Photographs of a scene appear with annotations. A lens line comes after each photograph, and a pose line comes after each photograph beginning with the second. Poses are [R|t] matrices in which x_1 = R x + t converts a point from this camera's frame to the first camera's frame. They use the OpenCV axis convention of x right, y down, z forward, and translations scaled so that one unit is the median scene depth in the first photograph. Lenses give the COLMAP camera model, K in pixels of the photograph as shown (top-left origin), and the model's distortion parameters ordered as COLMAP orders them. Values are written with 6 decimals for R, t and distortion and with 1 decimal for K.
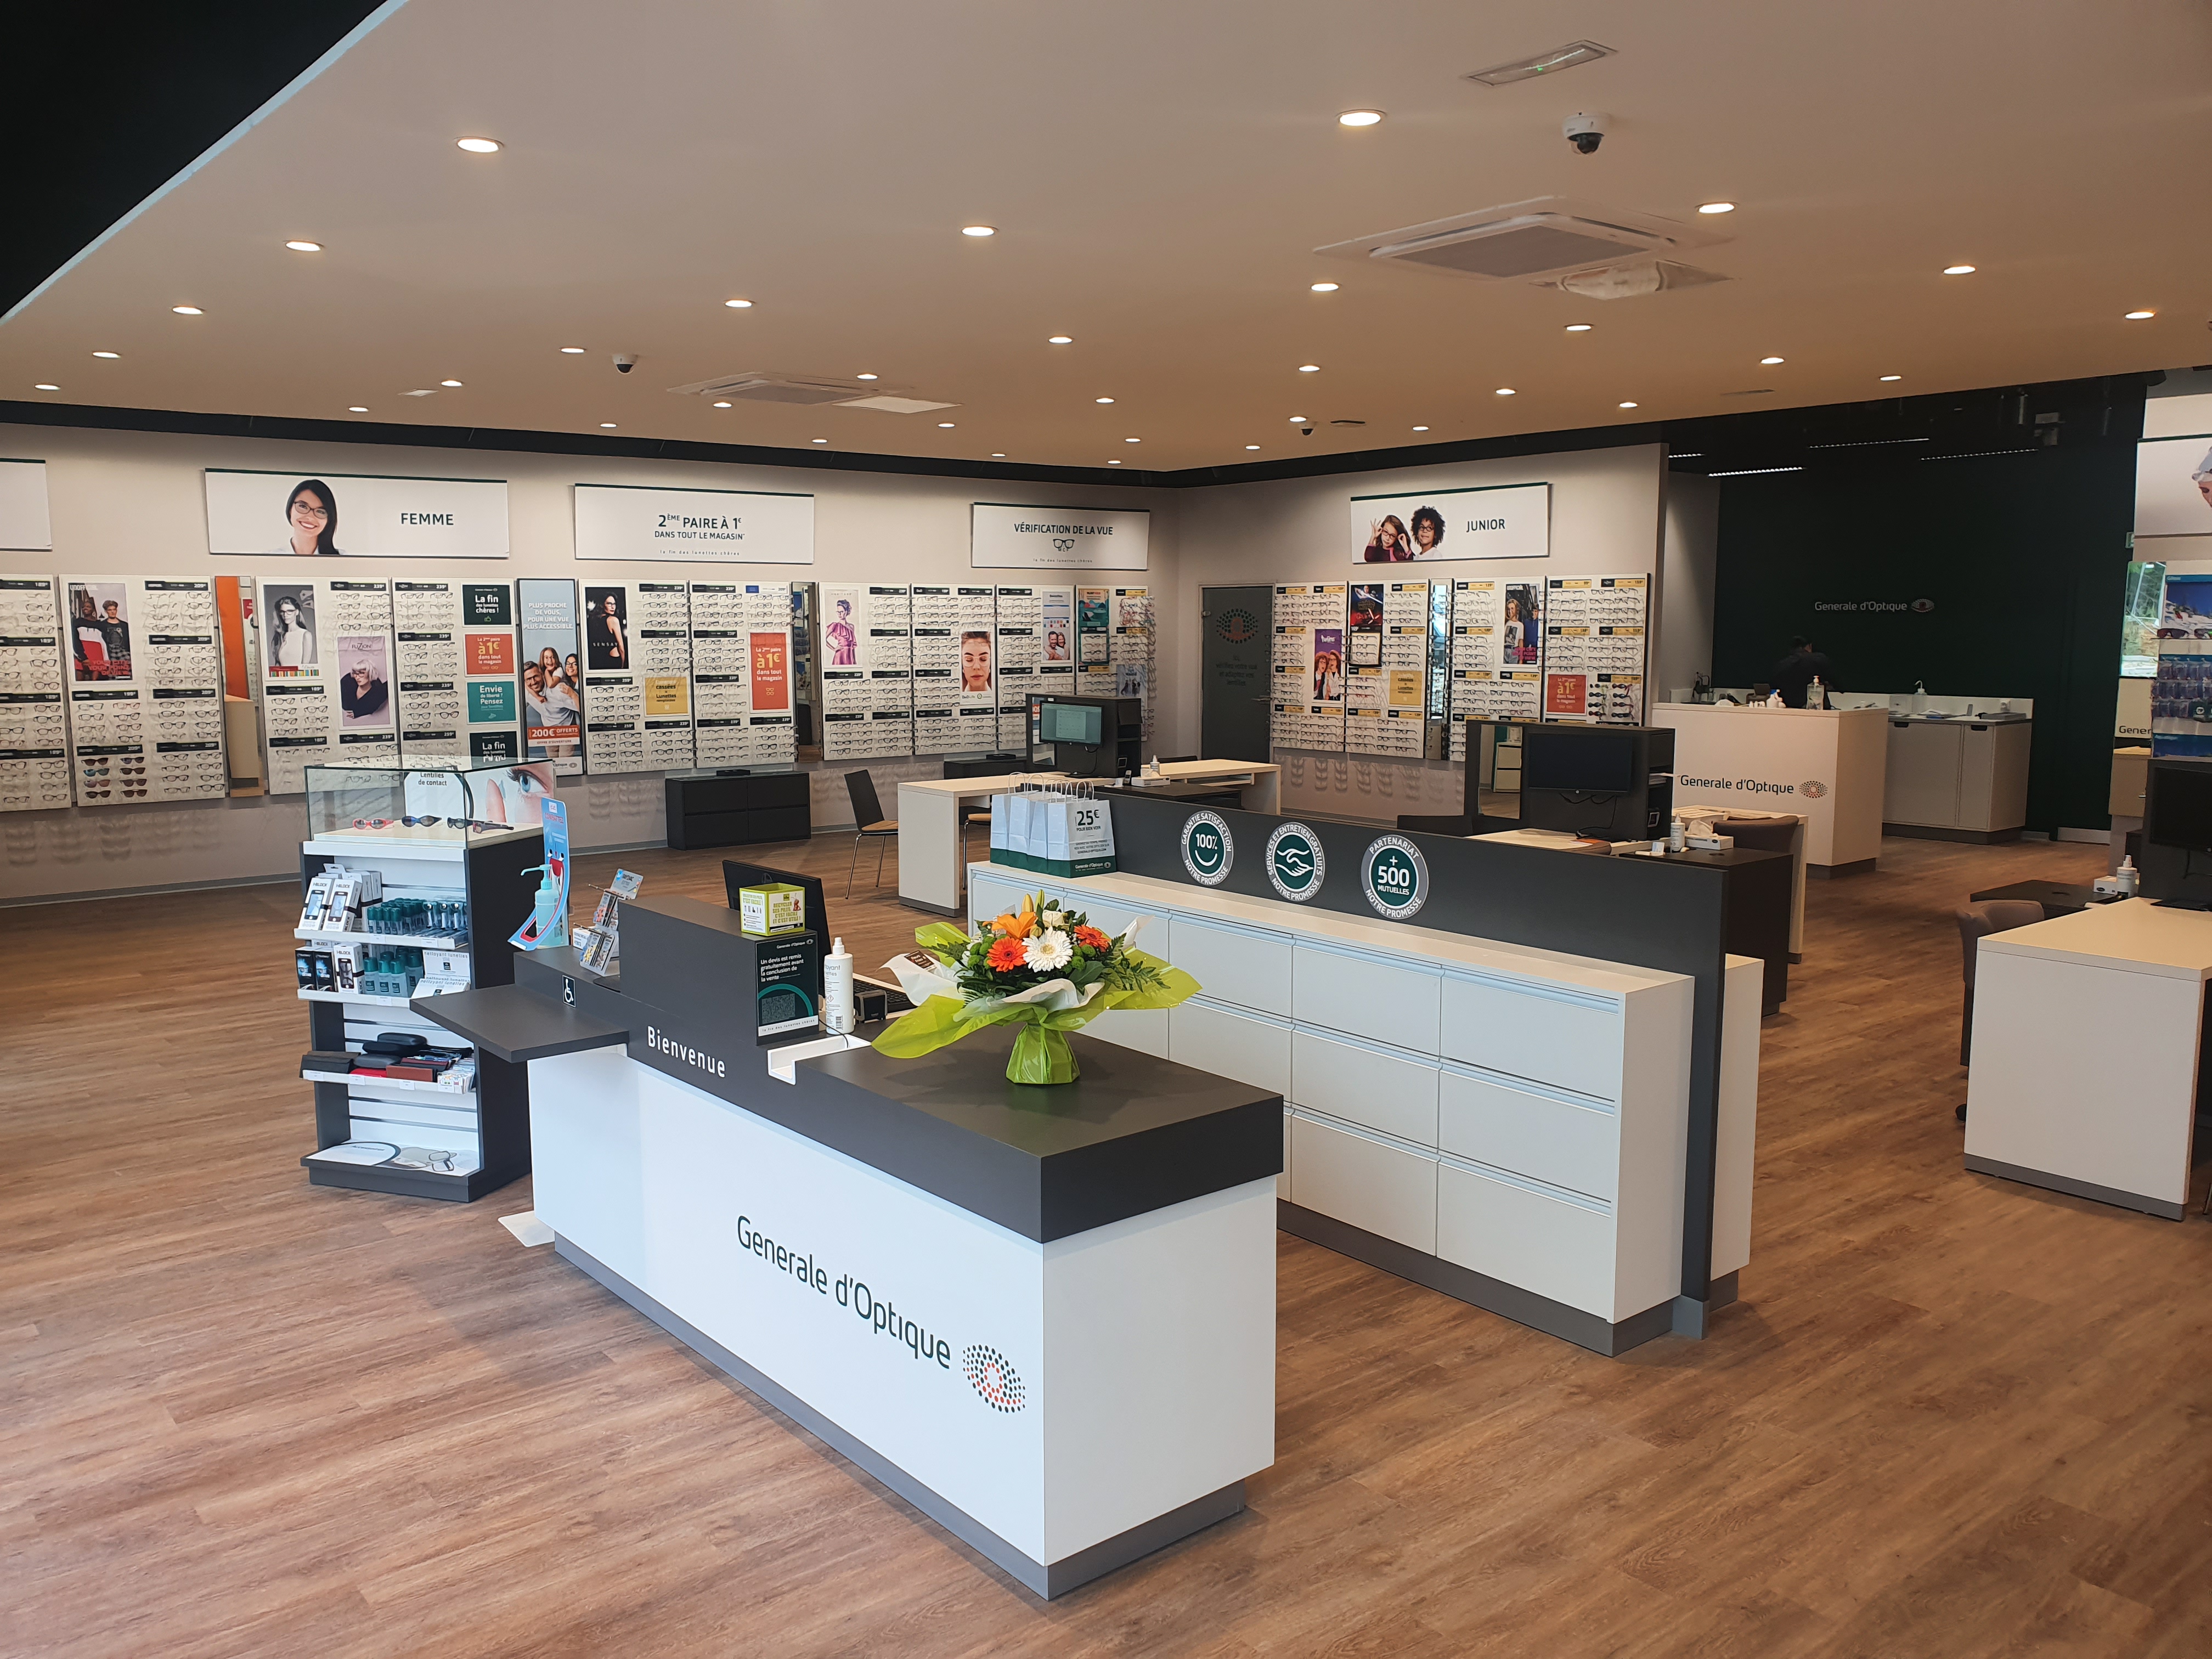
lens RADIAL K [[1725.1, 0, 1106.2], [0, 1725.1, 832.8], [0, 0, 1]] dist [-0.002110, -0.004202]
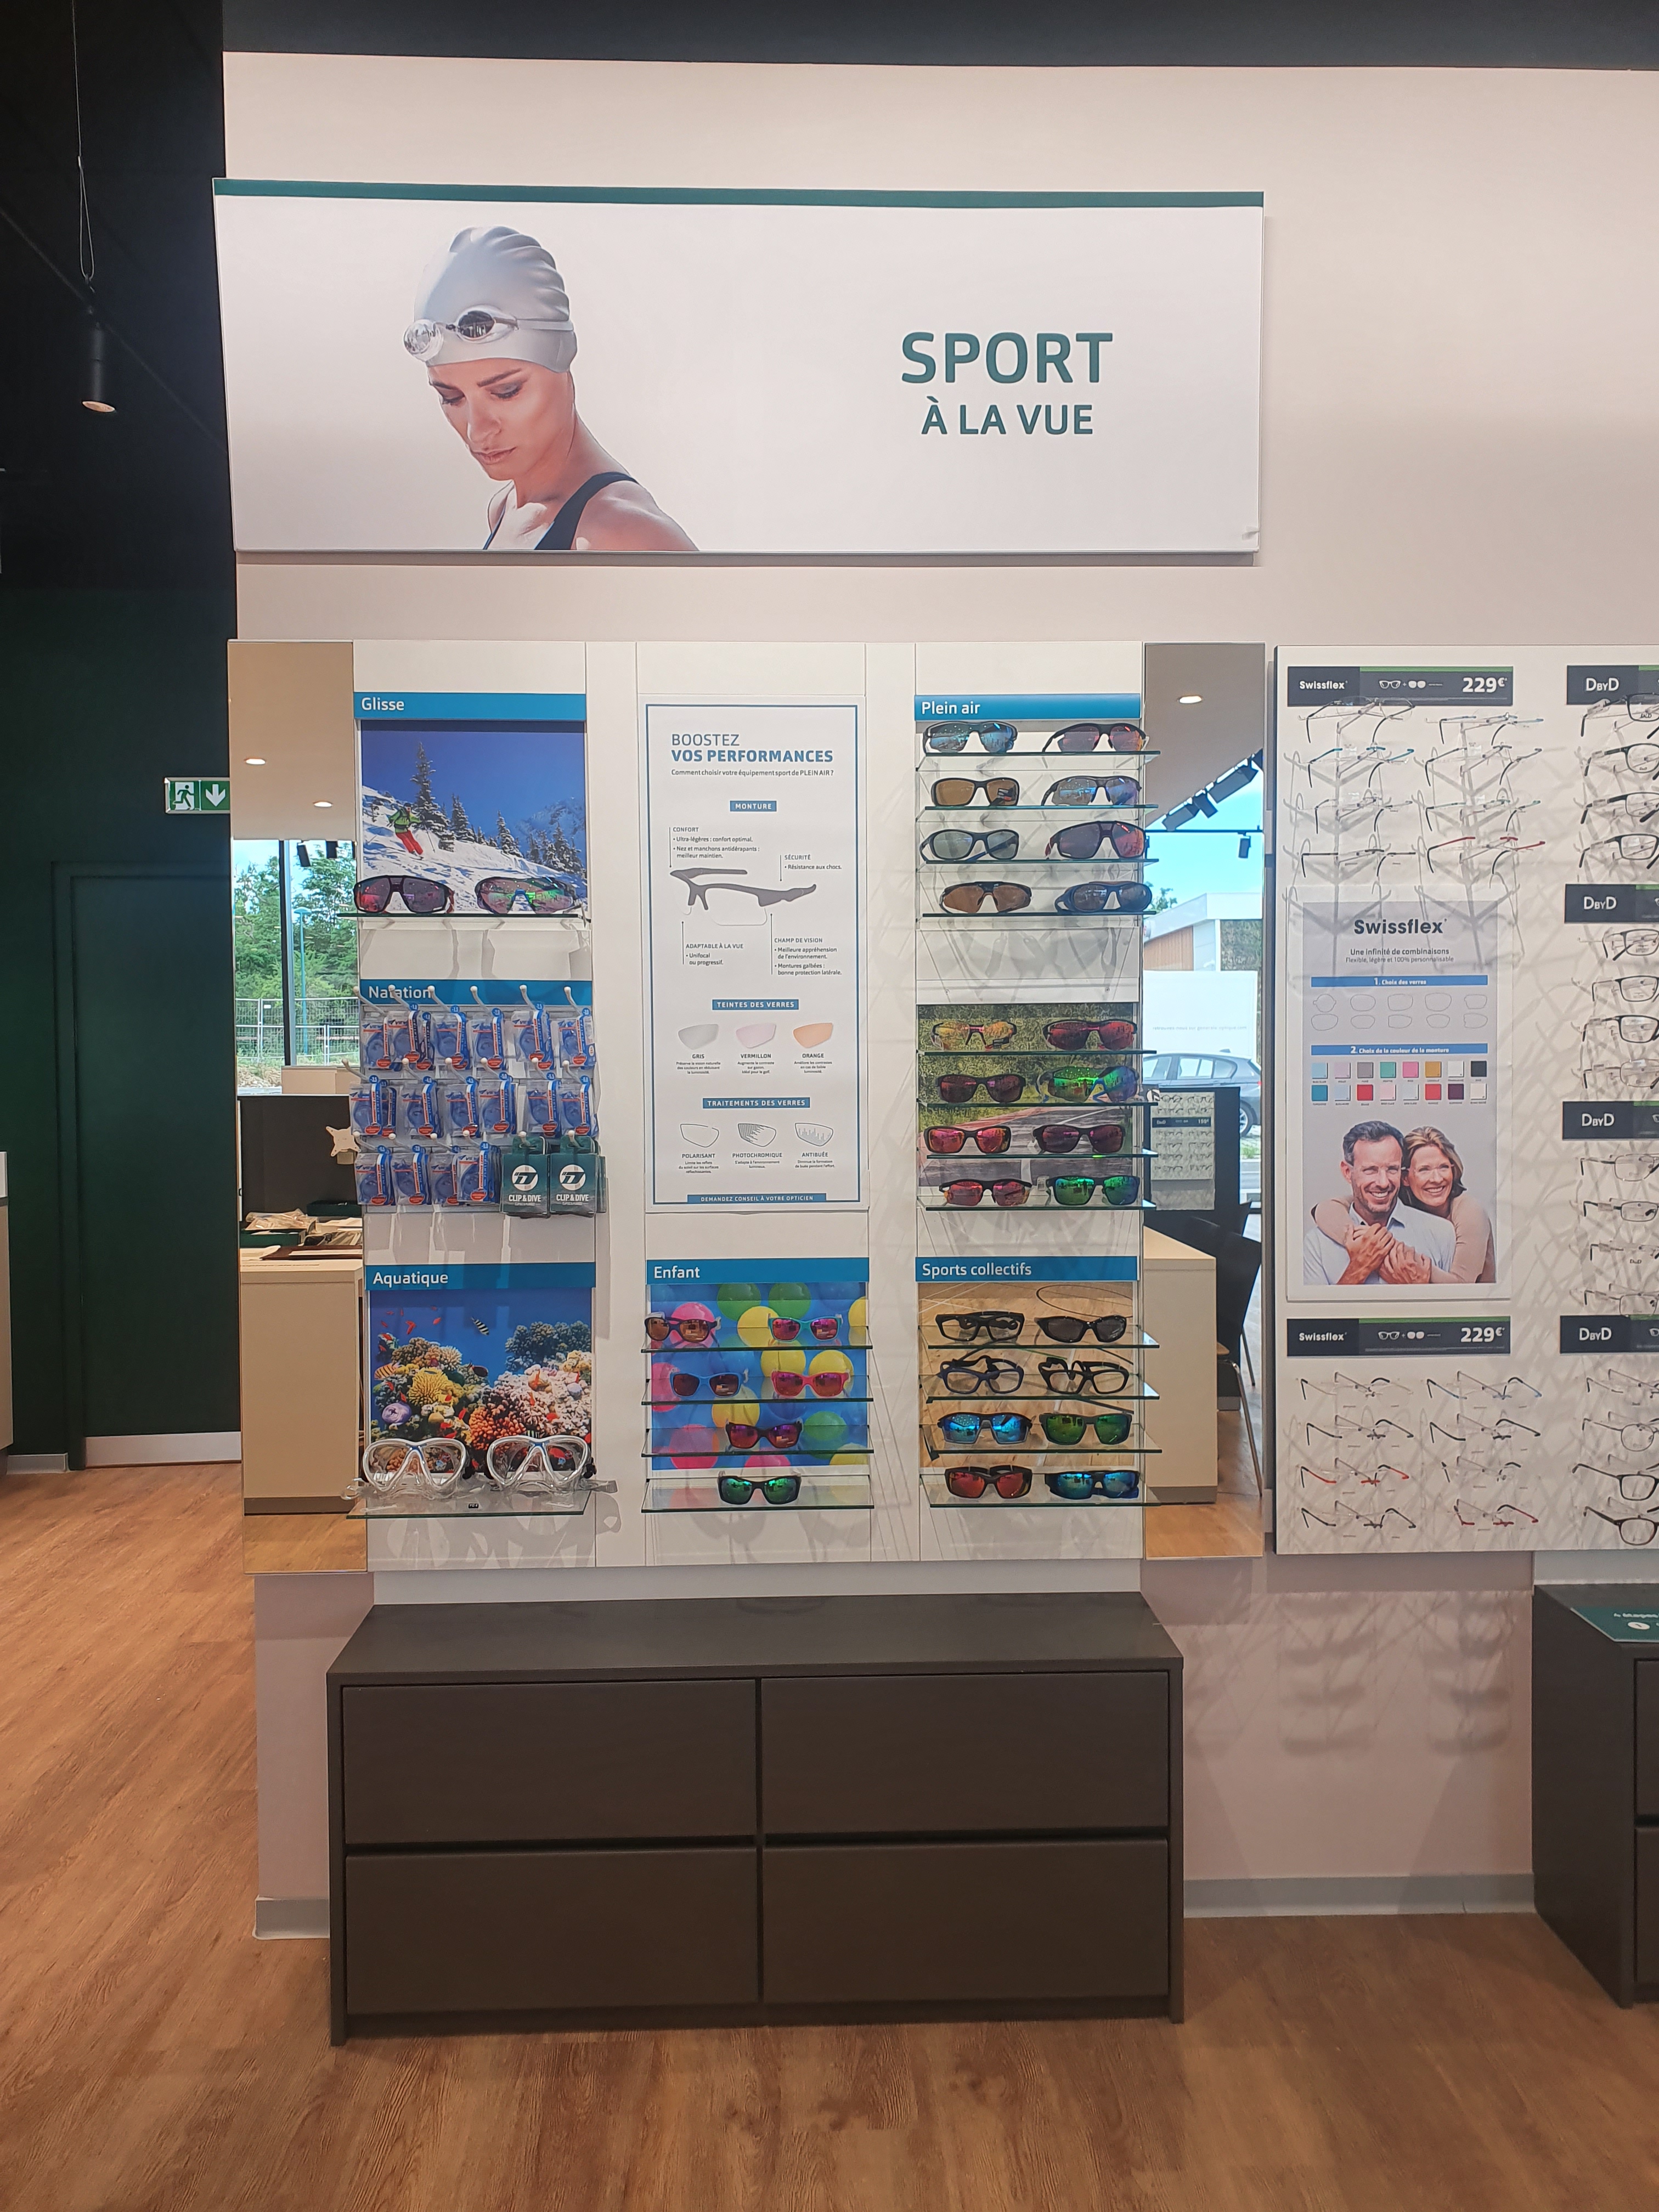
lens RADIAL K [[1725.1, 0, 829.6], [0, 1725.1, 1109.9], [0, 0, 1]] dist [-0.002110, -0.004202]
pose [[0.609382, -0.037007, 0.792013, 0.442169], [0.118429, 0.991953, -0.044770, -0.062620], [-0.783983, 0.121079, 0.608861, 0.782864]]
